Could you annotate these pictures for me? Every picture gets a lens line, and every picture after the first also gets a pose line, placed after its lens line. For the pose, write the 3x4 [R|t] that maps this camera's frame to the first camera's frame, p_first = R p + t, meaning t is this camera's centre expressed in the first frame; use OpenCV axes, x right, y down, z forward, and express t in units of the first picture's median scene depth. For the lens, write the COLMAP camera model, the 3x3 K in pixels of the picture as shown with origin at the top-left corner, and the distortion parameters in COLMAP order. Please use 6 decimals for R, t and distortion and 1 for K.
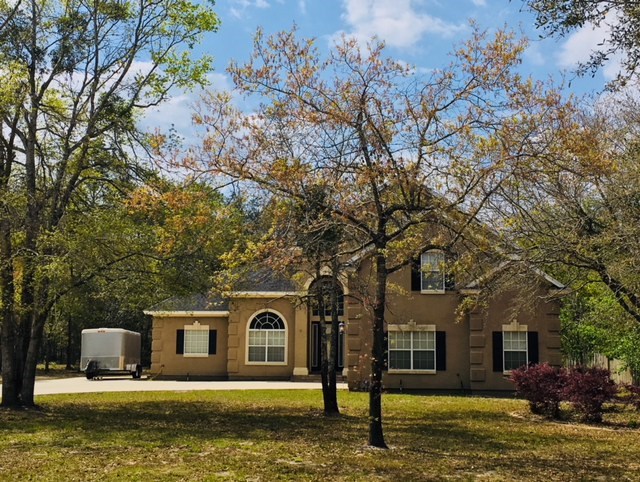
lens RADIAL K [[877.3, 0, 318.8], [0, 877.3, 240.7], [0, 0, 1]] dist [0.073976, 0.000000]
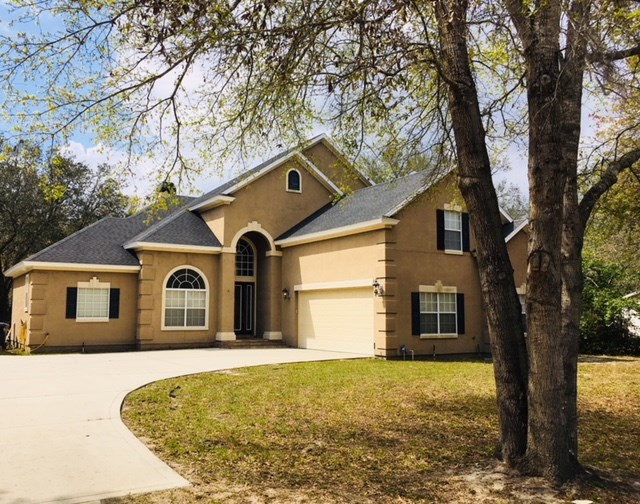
lens RADIAL K [[592.4, 0, 313.4], [0, 592.4, 251.3], [0, 0, 1]] dist [0.052922, 0.000000]
pose [[0.812308, 0.055681, 0.580565, -0.300058], [-0.070723, 0.997491, 0.003286, 0.053530], [-0.578925, -0.043728, 0.814207, 0.456394]]
